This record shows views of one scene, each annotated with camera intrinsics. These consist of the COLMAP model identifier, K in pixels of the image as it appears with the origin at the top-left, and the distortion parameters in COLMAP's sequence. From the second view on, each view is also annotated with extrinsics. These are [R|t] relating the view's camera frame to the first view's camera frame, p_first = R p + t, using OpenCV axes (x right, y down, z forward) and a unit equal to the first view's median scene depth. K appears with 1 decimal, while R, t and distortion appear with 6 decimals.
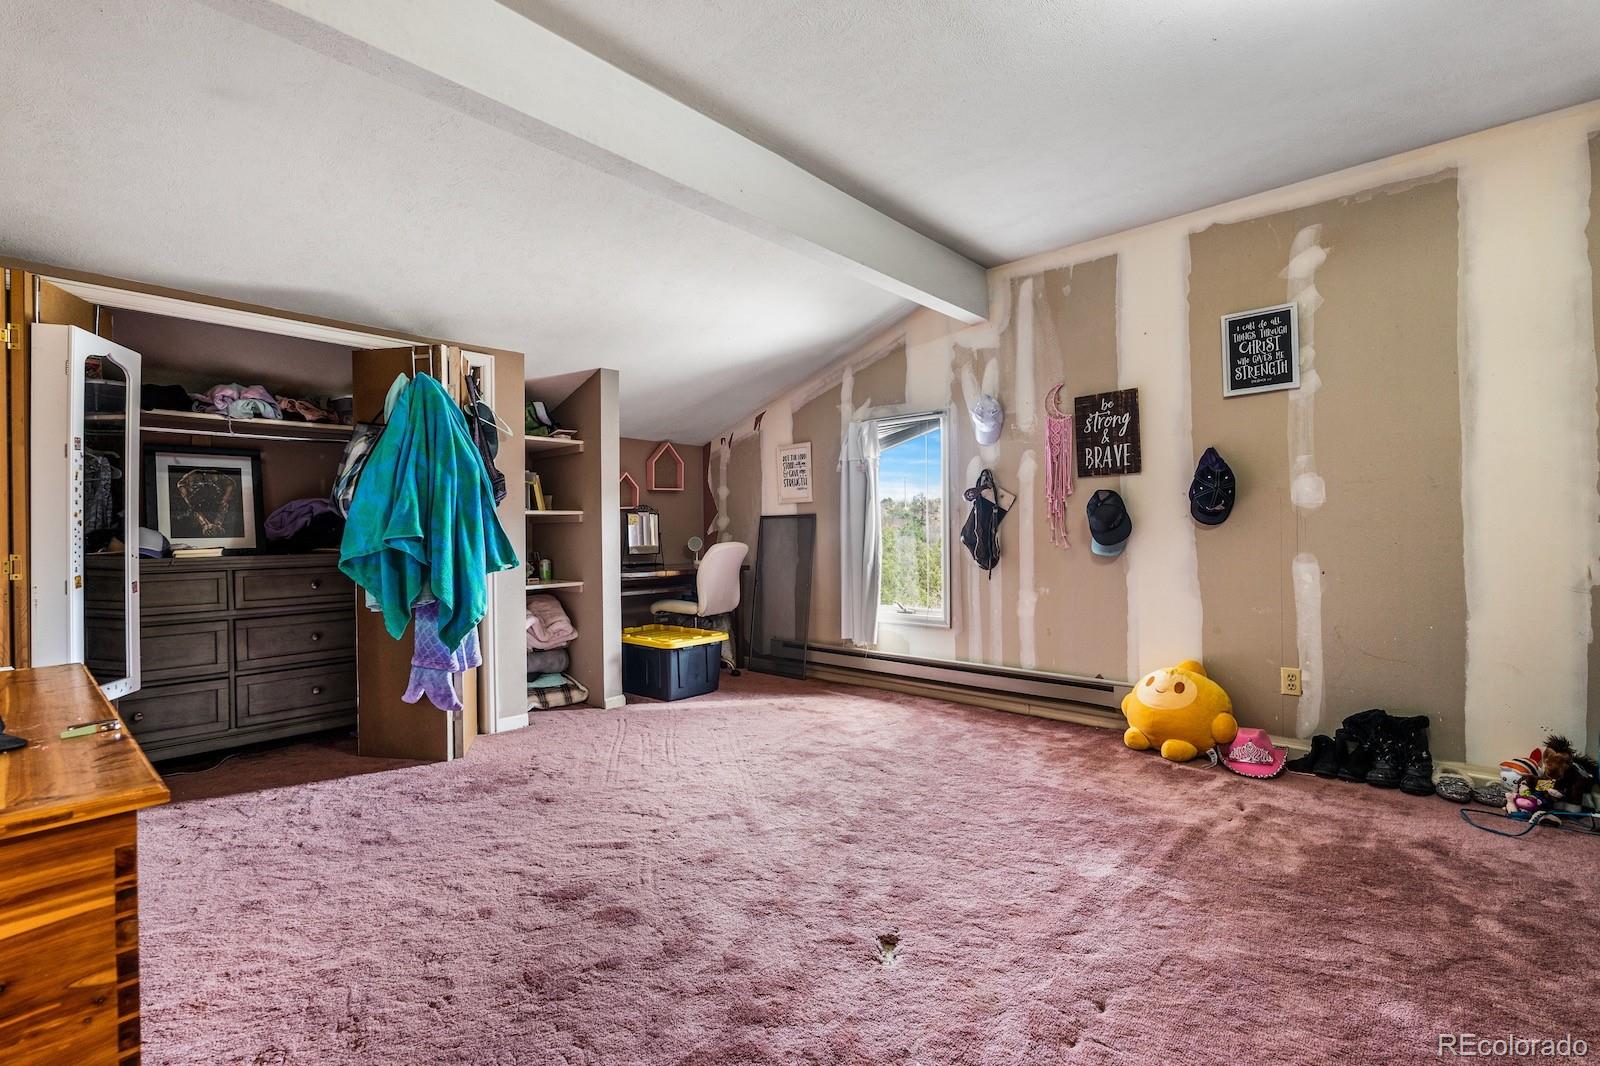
lens RADIAL K [[722.0, 0, 794.6], [0, 722.0, 522.5], [0, 0, 1]] dist [-0.000921, -0.000510]
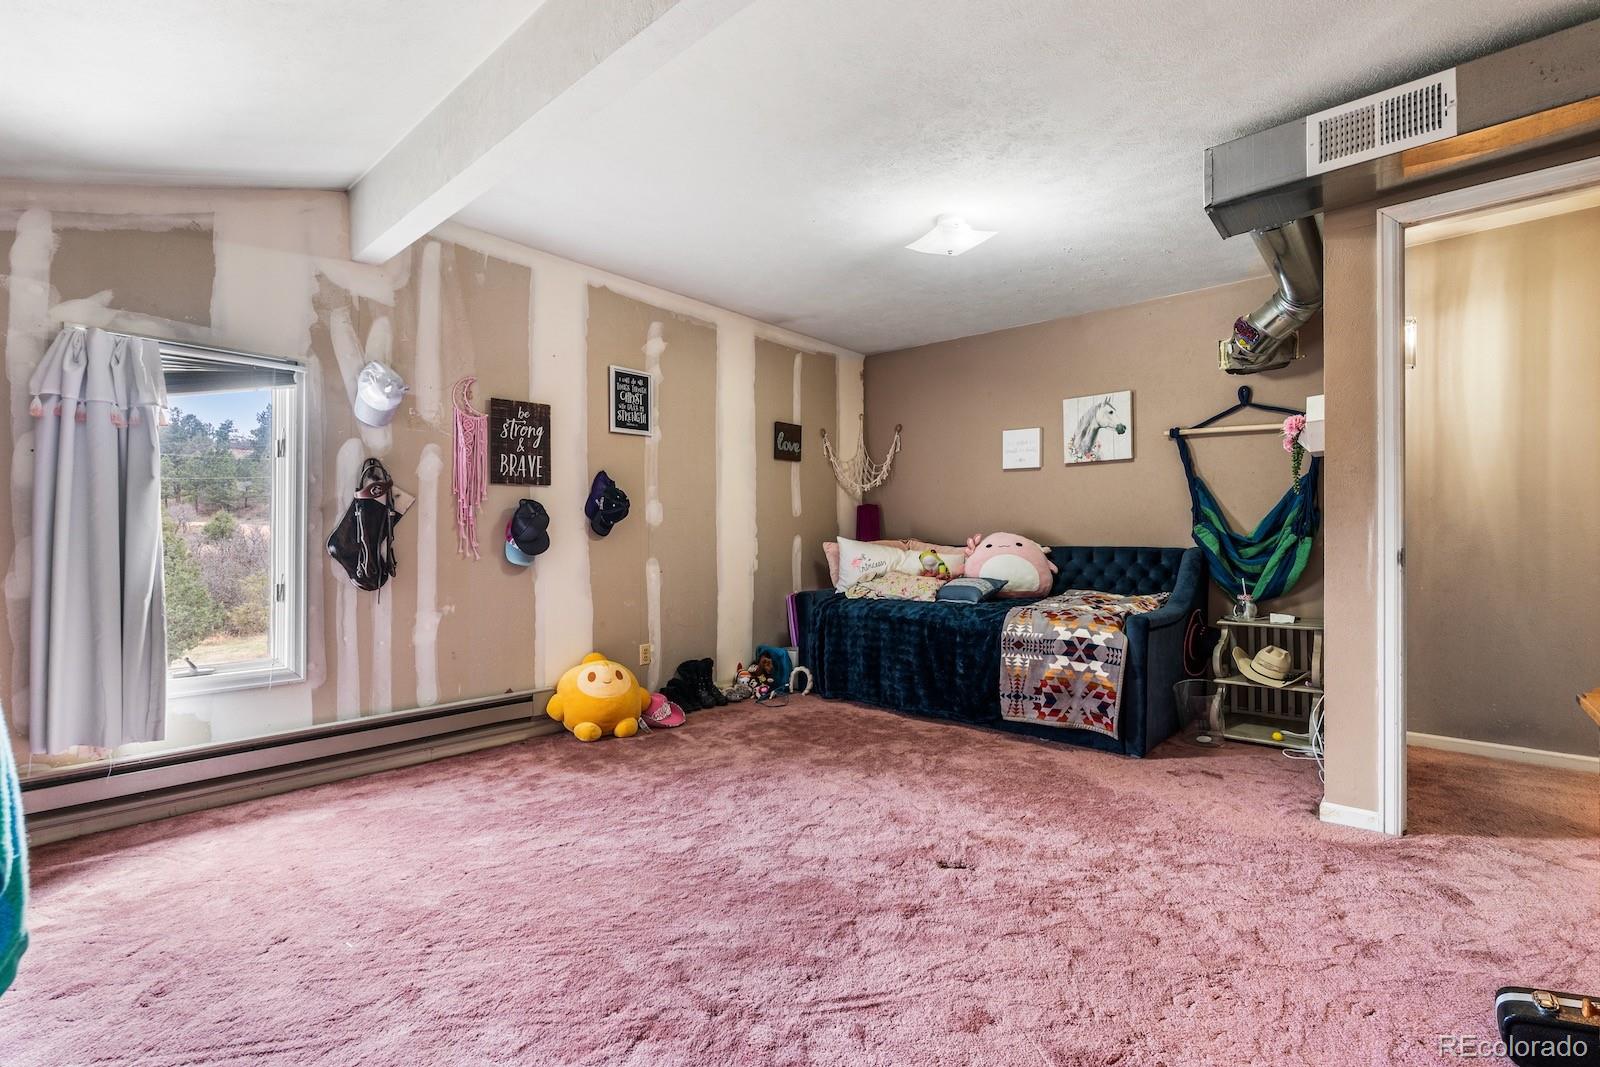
lens RADIAL K [[722.0, 0, 794.6], [0, 722.0, 523.0], [0, 0, 1]] dist [-0.000921, -0.000510]
pose [[-0.015951, 0.032733, 0.999337, -0.572442], [-0.014280, 0.999355, -0.032961, 0.015026], [-0.999771, -0.014796, -0.015473, 0.649260]]
